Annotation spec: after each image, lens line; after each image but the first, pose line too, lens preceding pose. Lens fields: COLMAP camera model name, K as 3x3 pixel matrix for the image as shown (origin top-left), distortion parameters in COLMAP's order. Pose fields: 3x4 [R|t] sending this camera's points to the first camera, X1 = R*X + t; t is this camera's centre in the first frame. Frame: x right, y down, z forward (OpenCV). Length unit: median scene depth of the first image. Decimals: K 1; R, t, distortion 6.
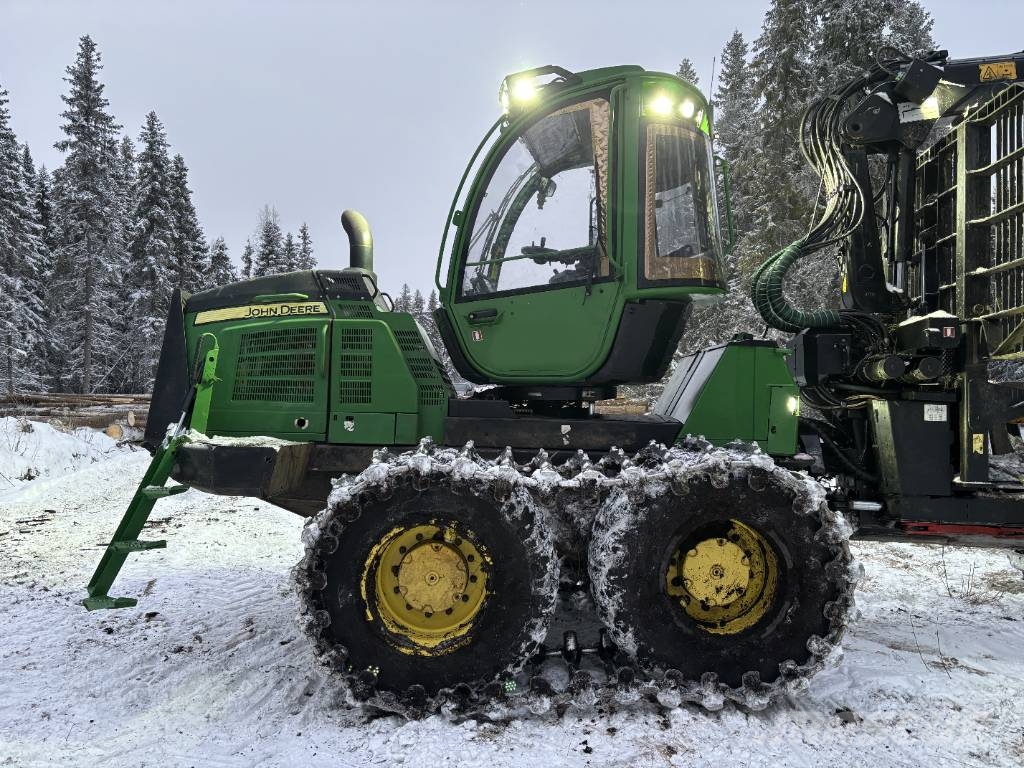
lens RADIAL K [[781.6, 0, 513.3], [0, 781.6, 383.0], [0, 0, 1]] dist [0.049058, -0.058207]
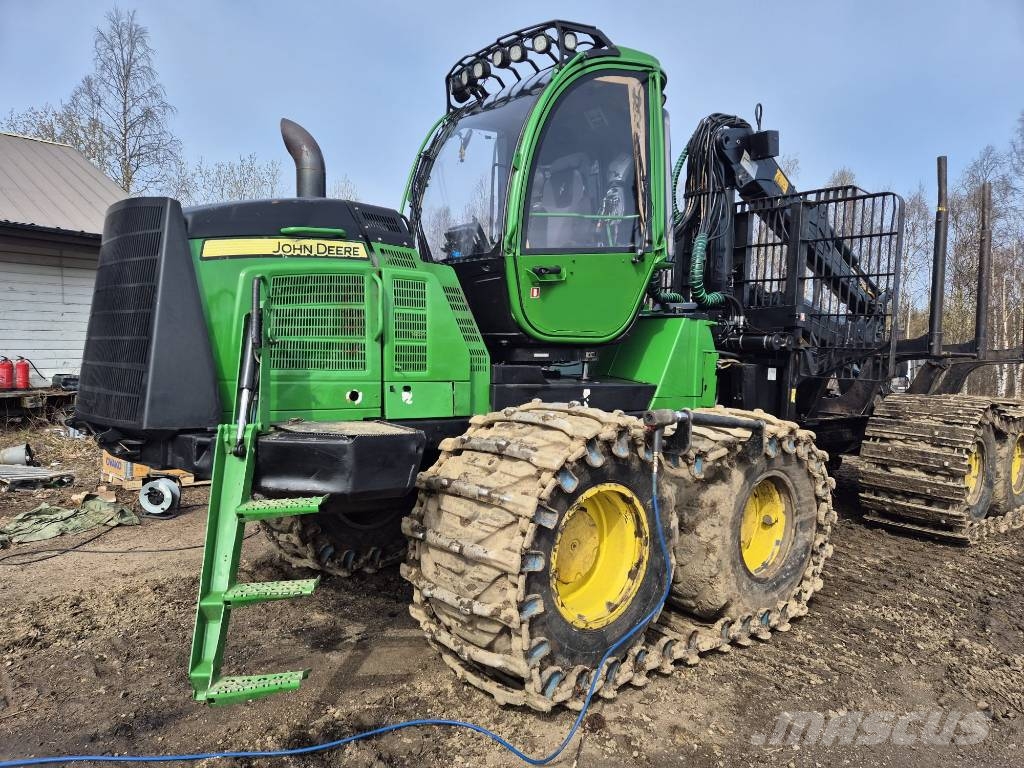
lens RADIAL K [[781.6, 0, 511.3], [0, 781.6, 379.8], [0, 0, 1]] dist [0.049058, -0.058207]
pose [[0.707049, -0.021534, 0.706837, -0.704745], [-0.020170, 0.998516, 0.050596, -0.008856], [-0.706877, -0.050031, 0.705565, 0.328442]]
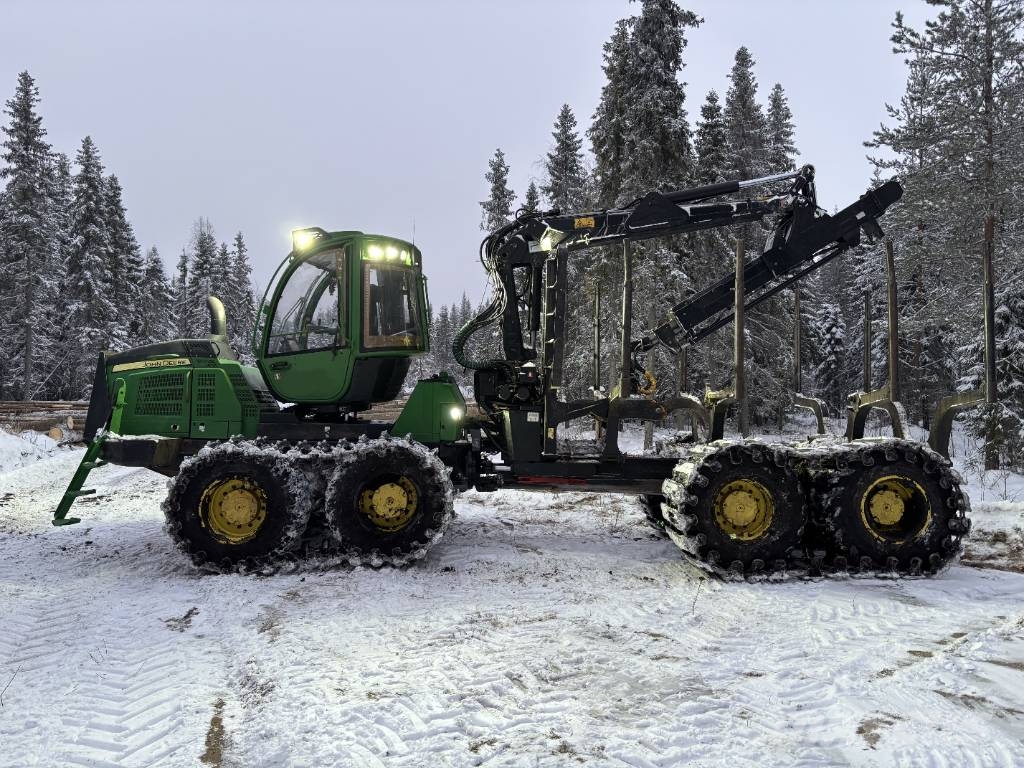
lens RADIAL K [[781.6, 0, 515.2], [0, 781.6, 381.8], [0, 0, 1]] dist [0.049058, -0.058207]
pose [[0.997875, -0.007839, 0.064684, 0.379921], [0.007735, 0.999968, 0.001860, -0.048674], [-0.064697, -0.001356, 0.997904, -0.819585]]
